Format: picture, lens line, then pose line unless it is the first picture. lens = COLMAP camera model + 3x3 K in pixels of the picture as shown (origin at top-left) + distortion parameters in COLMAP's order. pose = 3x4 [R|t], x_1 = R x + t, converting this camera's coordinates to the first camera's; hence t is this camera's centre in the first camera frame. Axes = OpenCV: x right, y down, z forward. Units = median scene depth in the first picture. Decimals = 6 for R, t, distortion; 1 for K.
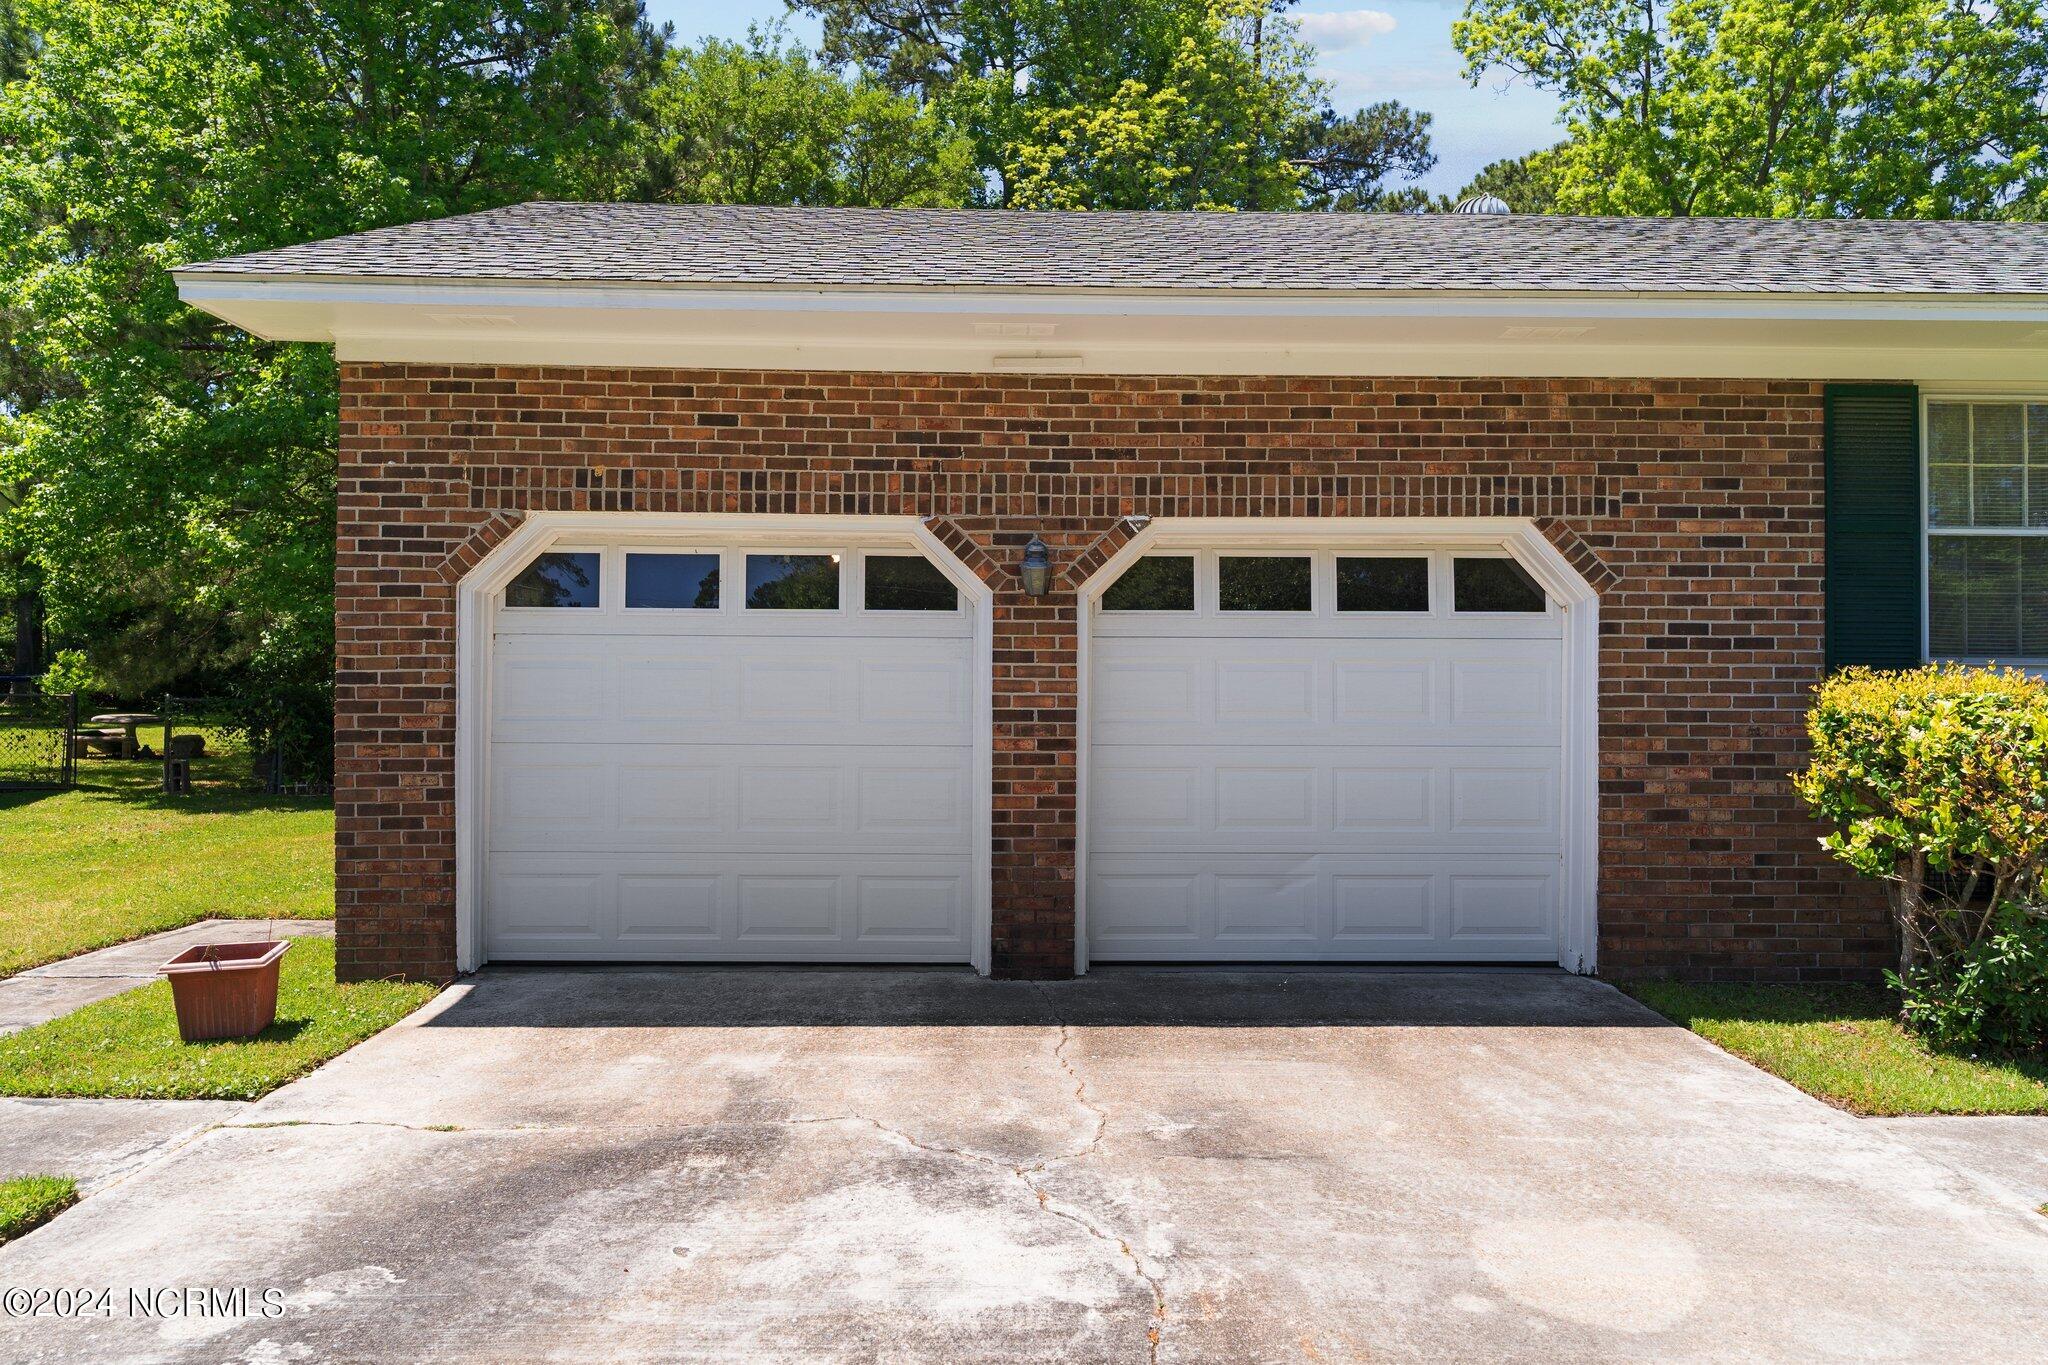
lens RADIAL K [[1405.1, 0, 1024.7], [0, 1405.1, 688.5], [0, 0, 1]] dist [0.003309, 0.003661]
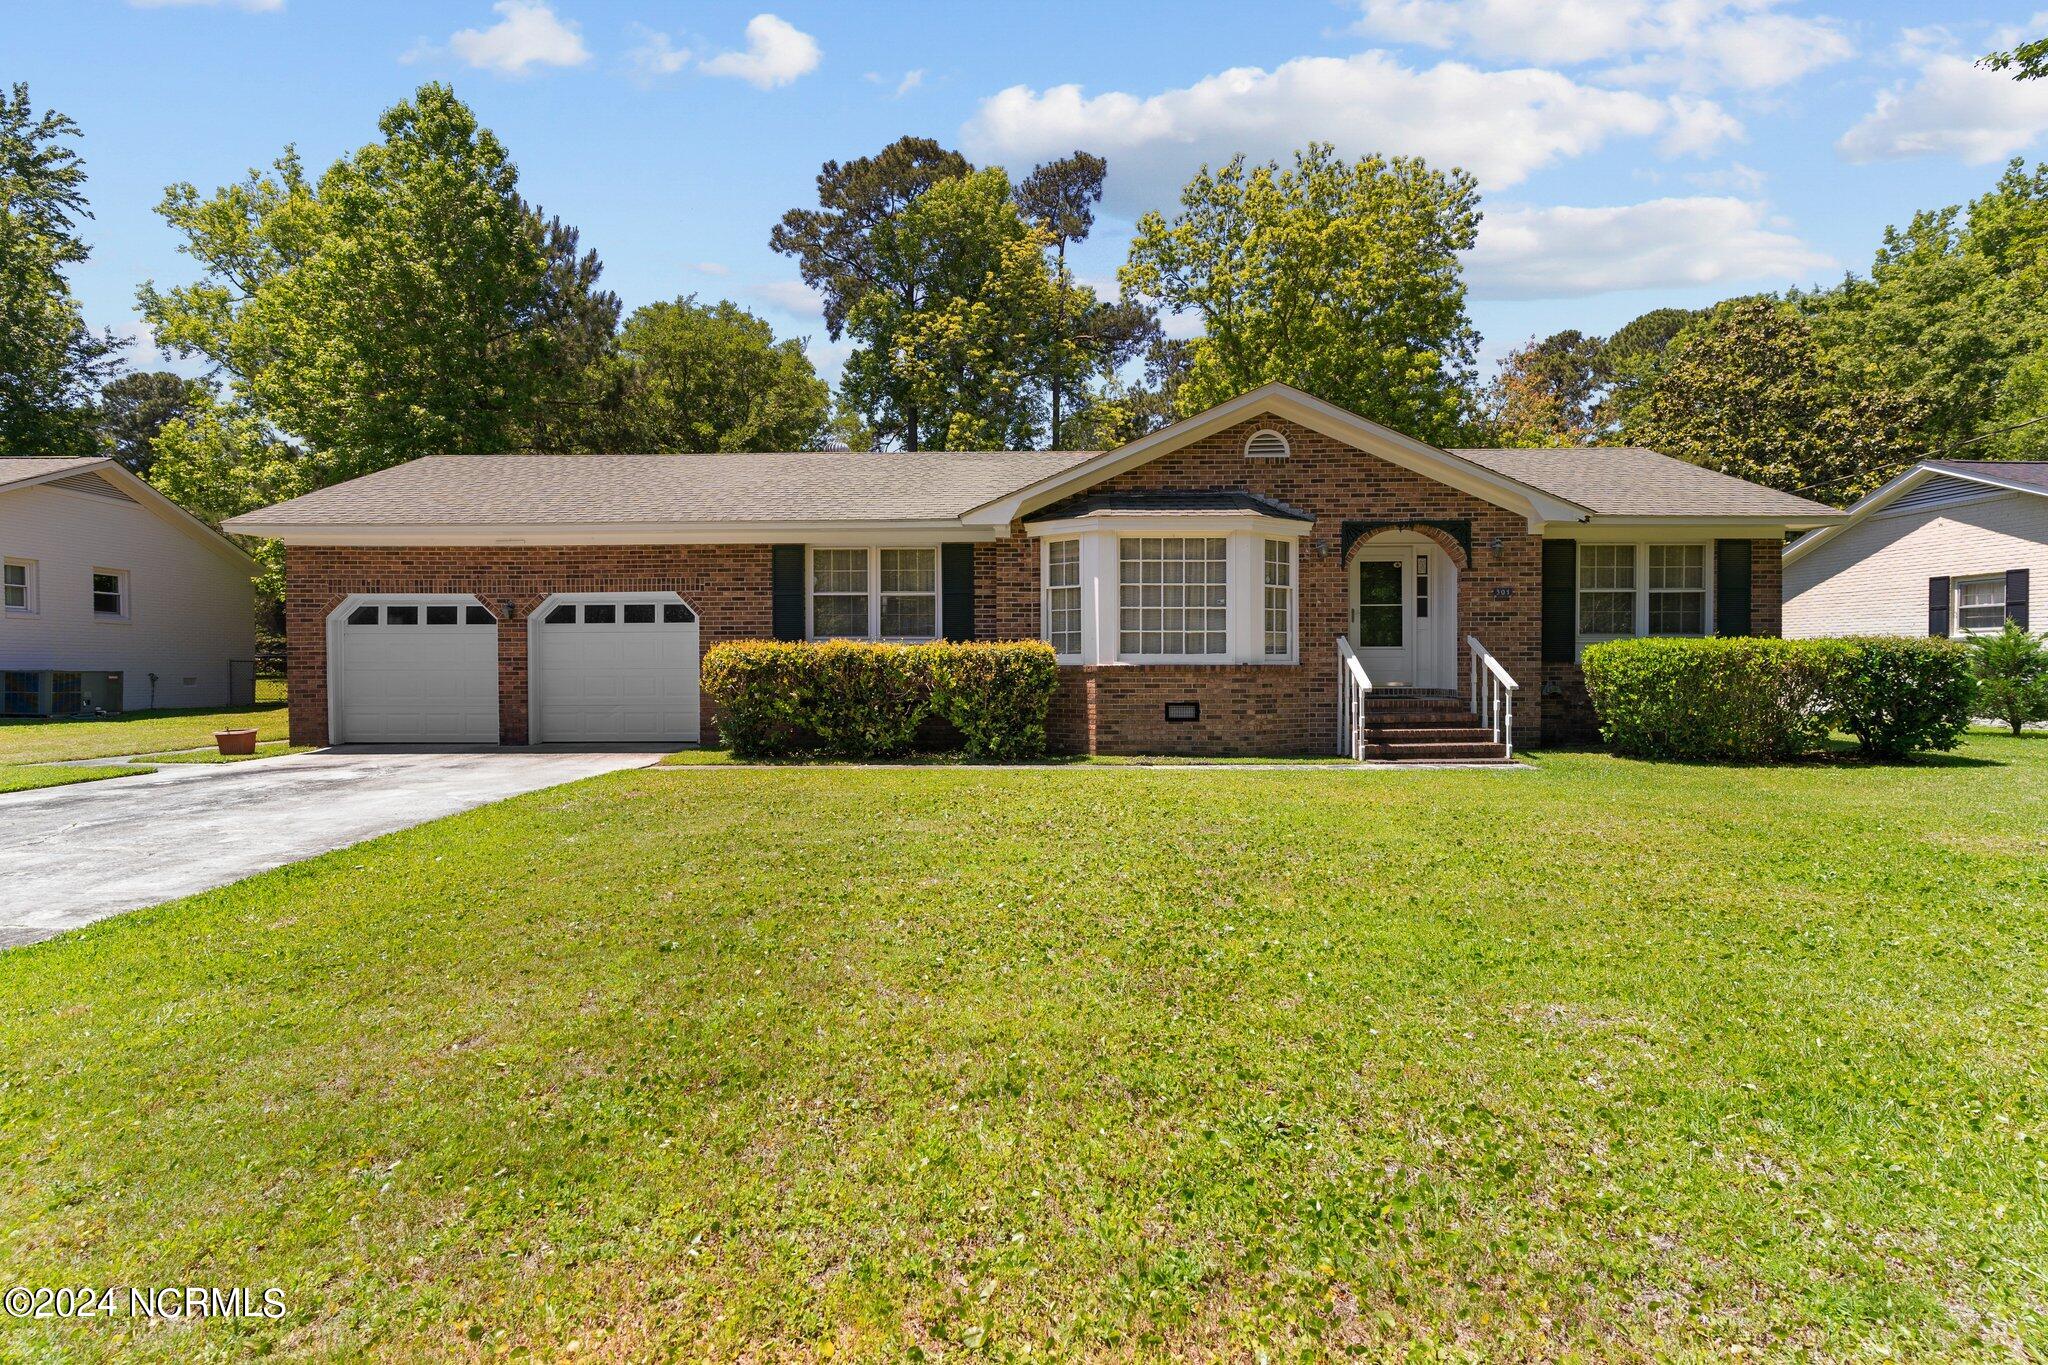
lens RADIAL K [[992.2, 0, 1022.5], [0, 992.2, 674.0], [0, 0, 1]] dist [0.018252, 0.000009]
pose [[0.998025, -0.007949, -0.062321, 1.224551], [0.008723, 0.999888, 0.012151, 0.034361], [0.062217, -0.012670, 0.997982, -1.063238]]
